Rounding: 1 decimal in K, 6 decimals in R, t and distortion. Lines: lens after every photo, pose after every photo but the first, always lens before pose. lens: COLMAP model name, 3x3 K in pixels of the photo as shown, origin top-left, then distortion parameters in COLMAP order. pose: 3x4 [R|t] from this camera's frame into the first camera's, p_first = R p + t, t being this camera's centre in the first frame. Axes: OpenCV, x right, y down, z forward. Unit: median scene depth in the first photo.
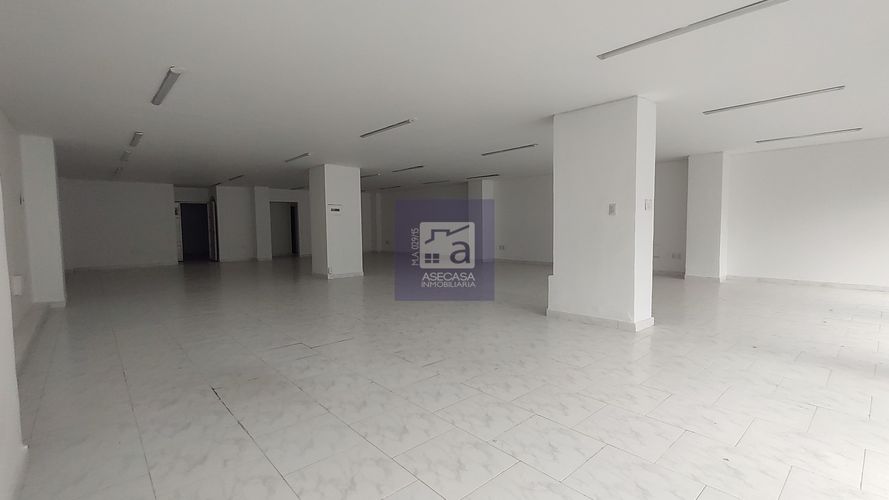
lens RADIAL K [[401.4, 0, 444.5], [0, 401.4, 250.0], [0, 0, 1]] dist [-0.000528, -0.000014]
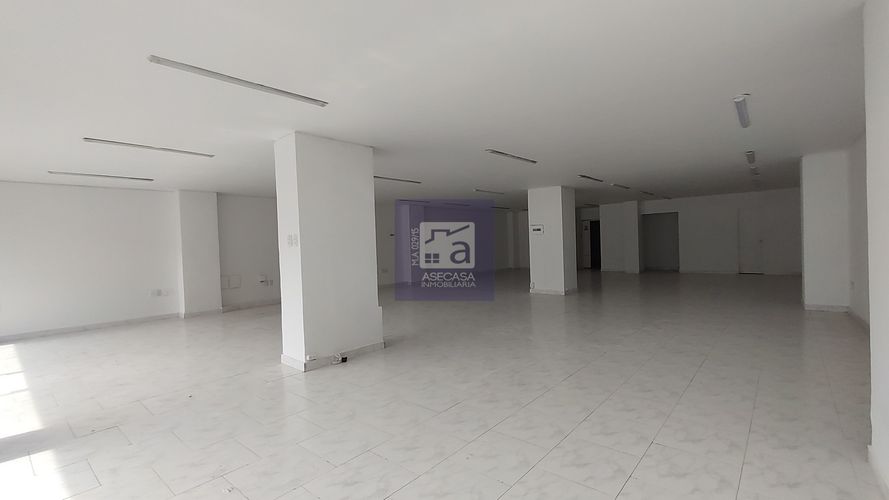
lens RADIAL K [[429.6, 0, 444.5], [0, 429.6, 250.0], [0, 0, 1]] dist [0.038825, 0.000118]
pose [[0.159881, 0.028818, -0.986716, 0.827307], [-0.042825, 0.998835, 0.022233, -0.059990], [0.986207, 0.038701, 0.160929, 0.564572]]
